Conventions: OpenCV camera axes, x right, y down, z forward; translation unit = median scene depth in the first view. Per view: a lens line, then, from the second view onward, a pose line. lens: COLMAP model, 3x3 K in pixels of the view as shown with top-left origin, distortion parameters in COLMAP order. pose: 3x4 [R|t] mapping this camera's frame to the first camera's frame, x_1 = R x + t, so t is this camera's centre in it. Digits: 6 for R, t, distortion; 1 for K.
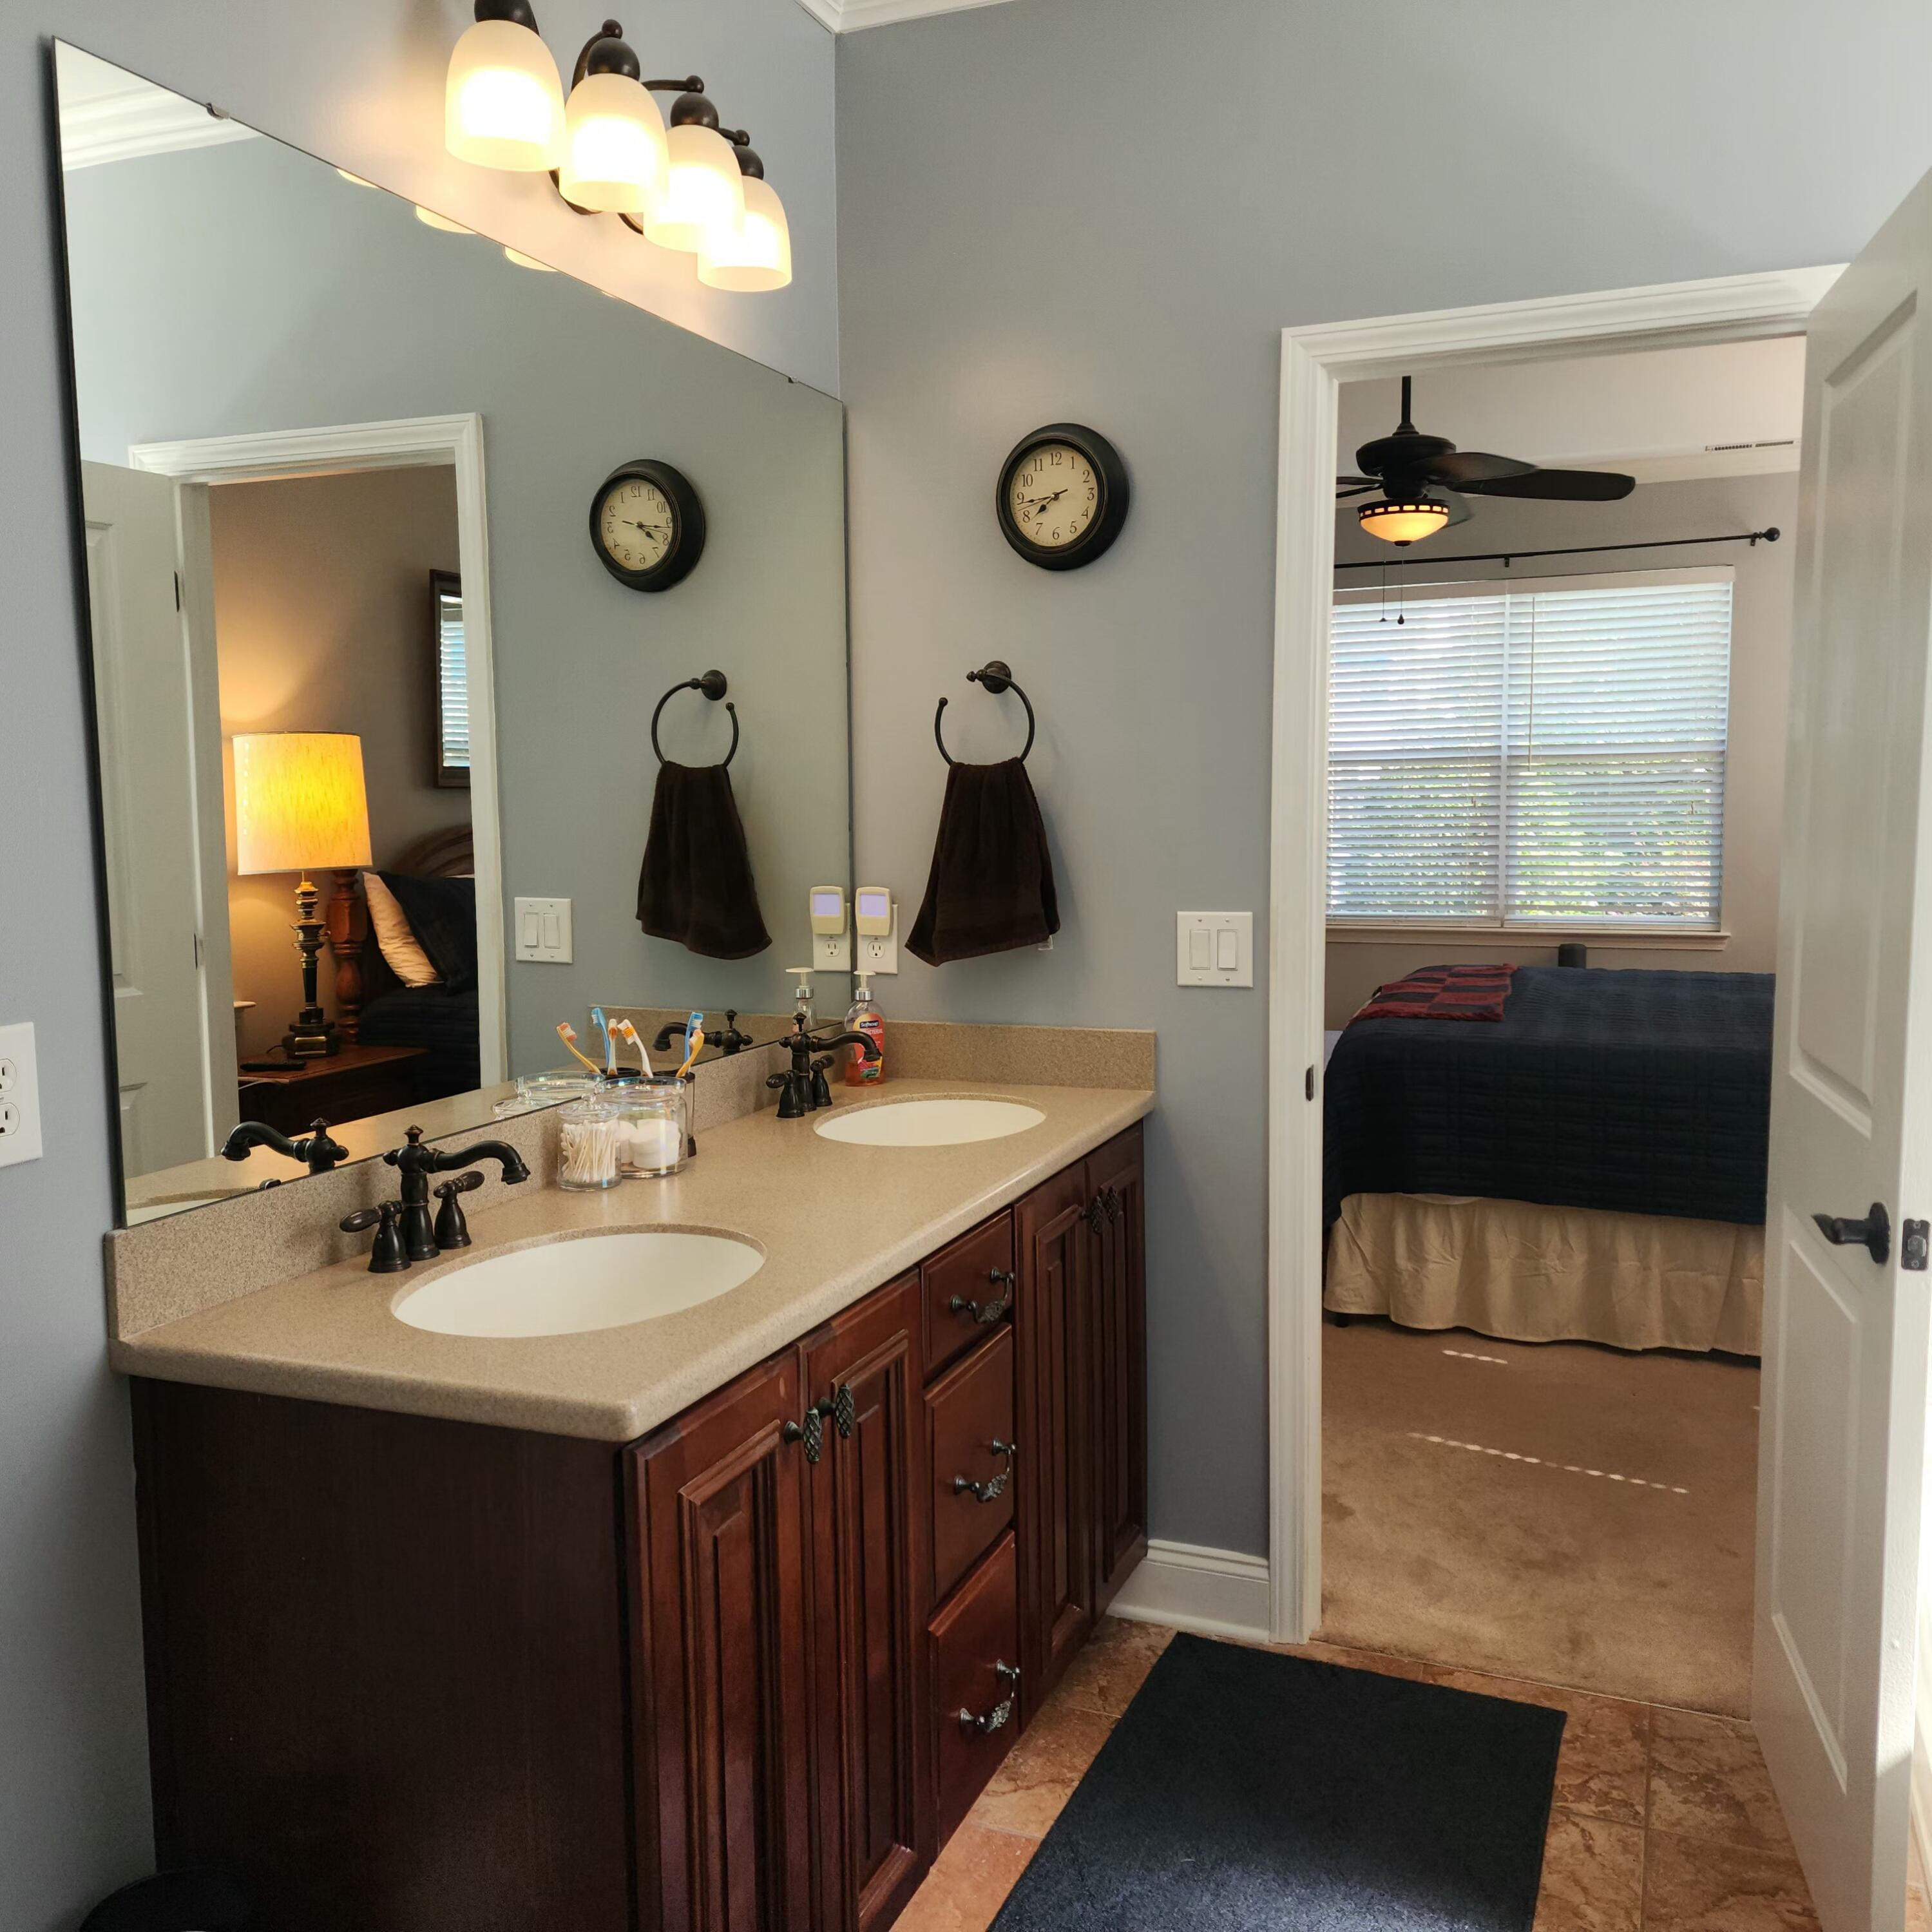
lens RADIAL K [[1722.3, 0, 959.5], [0, 1722.3, 937.2], [0, 0, 1]] dist [0.119038, -0.148837]
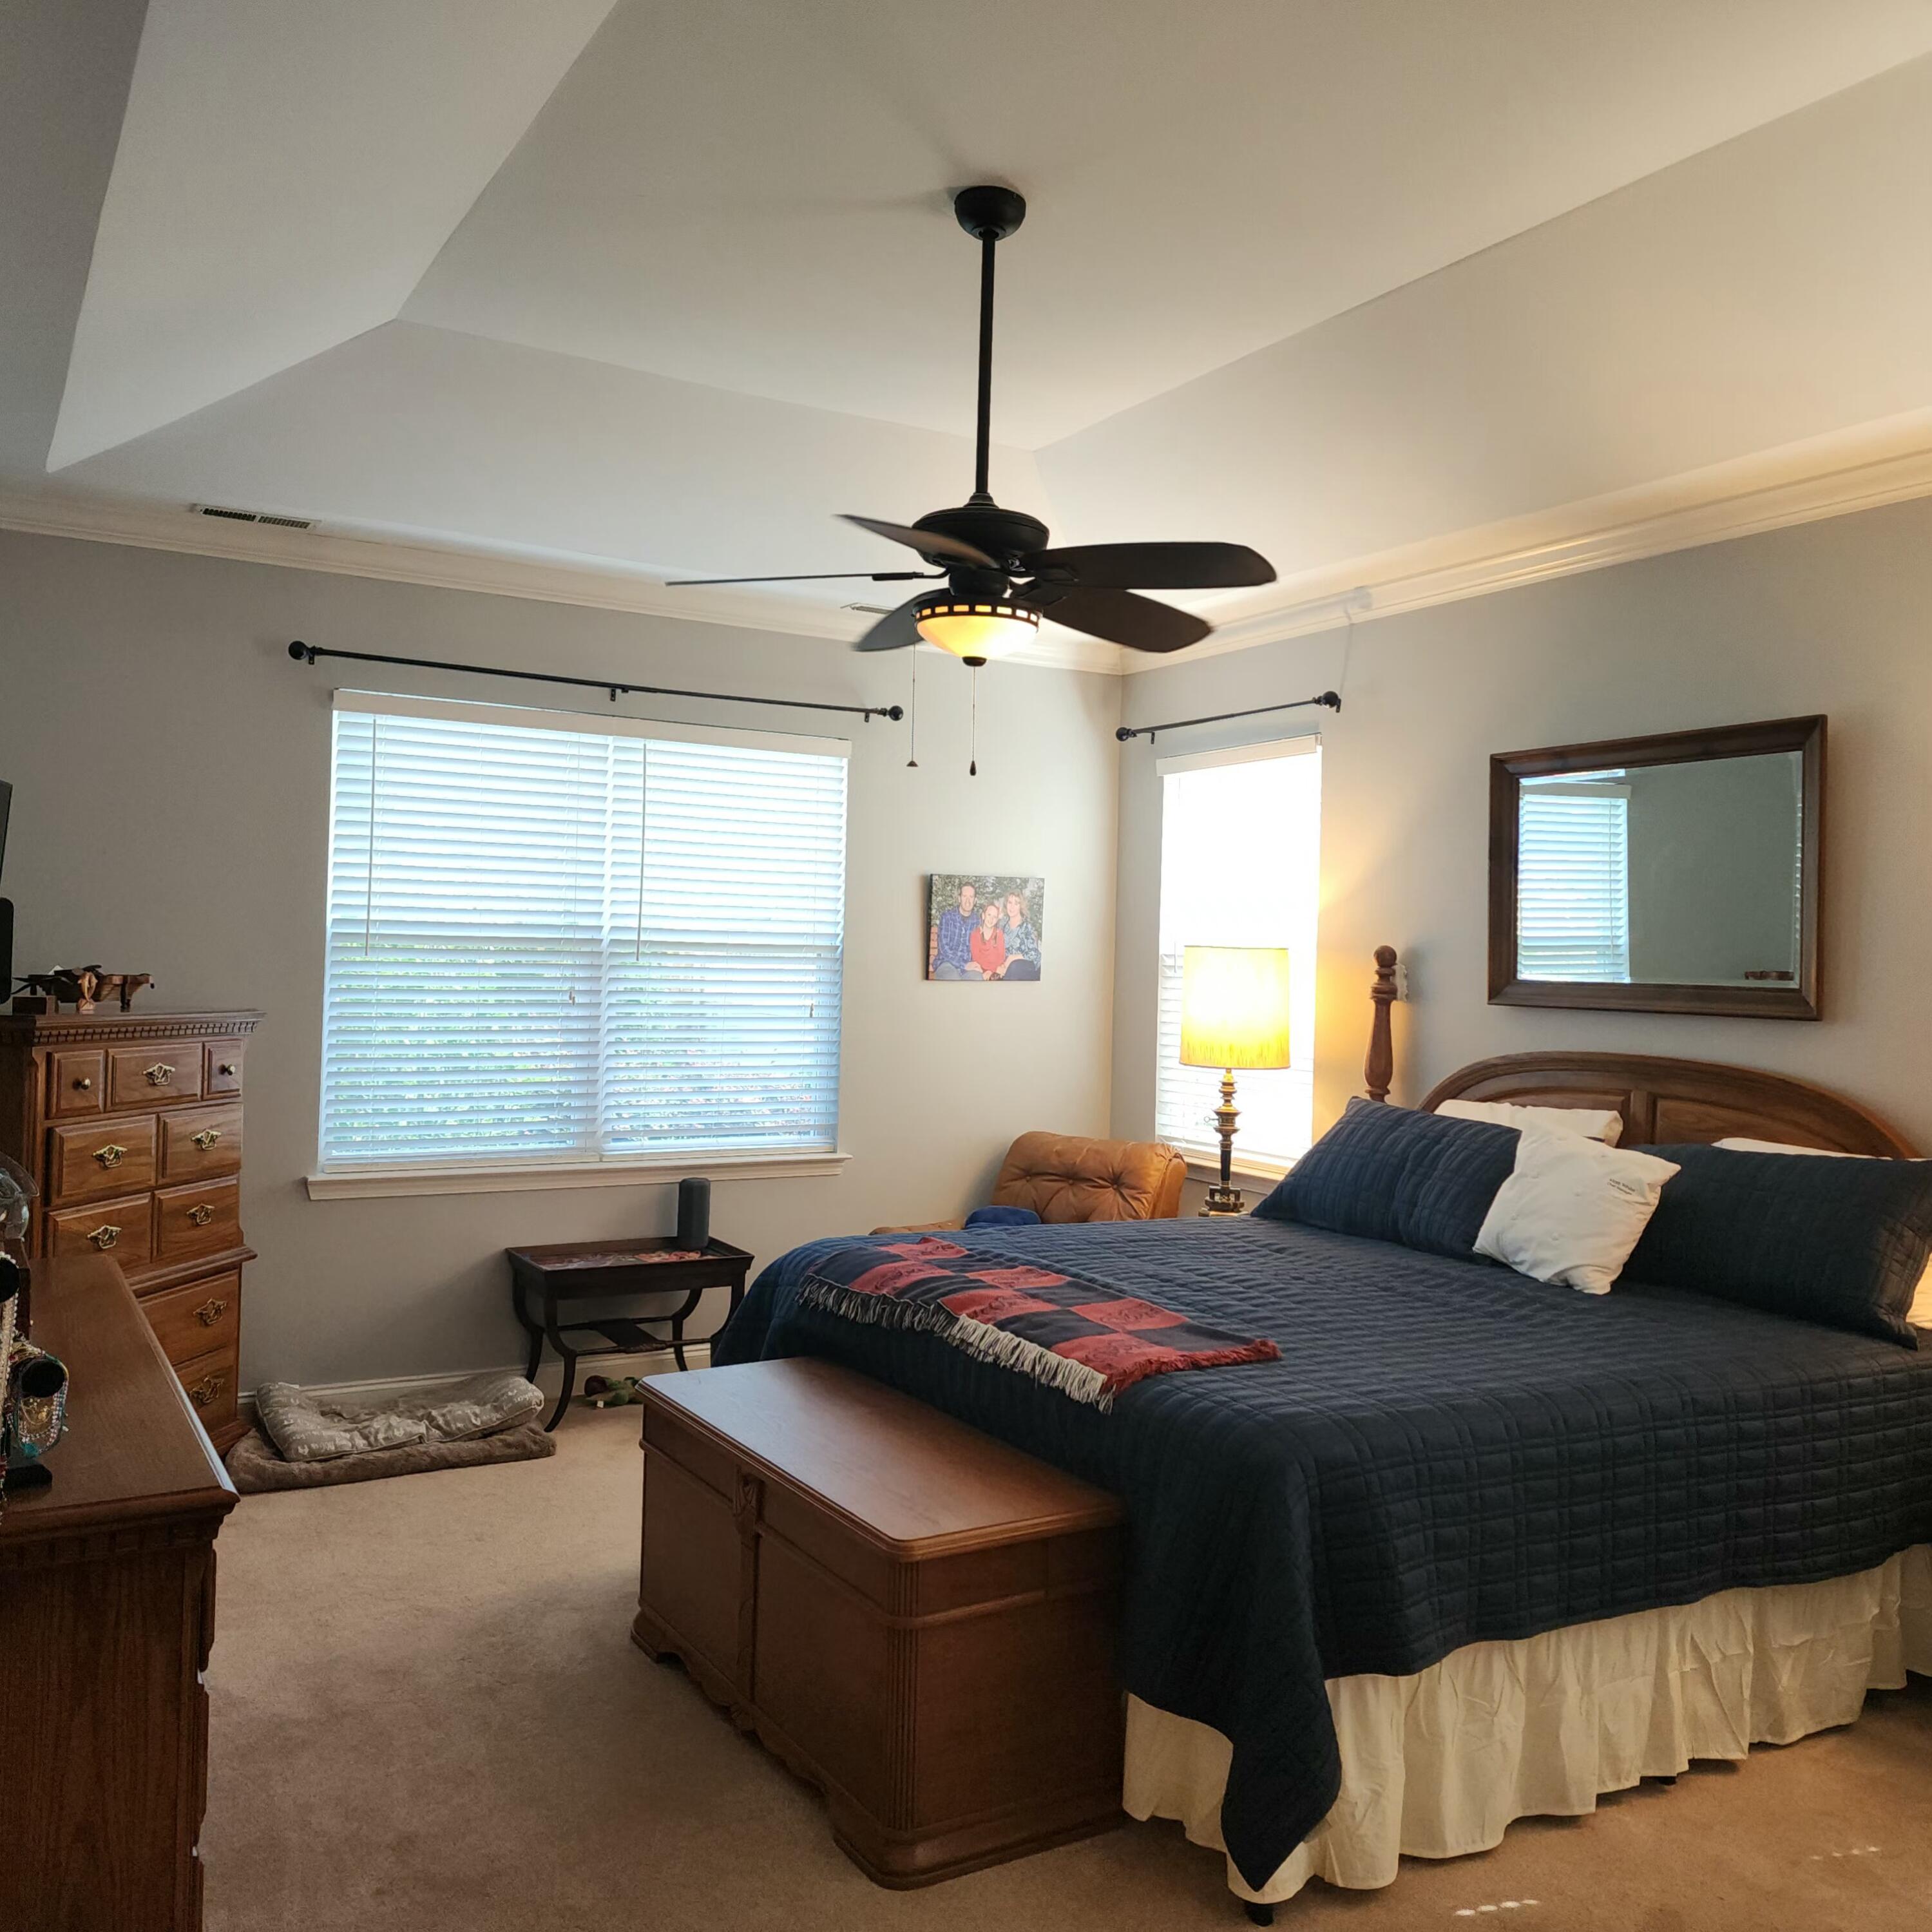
lens RADIAL K [[1722.3, 0, 959.5], [0, 1722.3, 937.2], [0, 0, 1]] dist [0.119038, -0.148837]
pose [[0.608982, 0.037842, 0.792281, -0.216501], [0.031082, 0.996956, -0.071510, -0.048706], [-0.792575, 0.068174, 0.605952, 0.439234]]
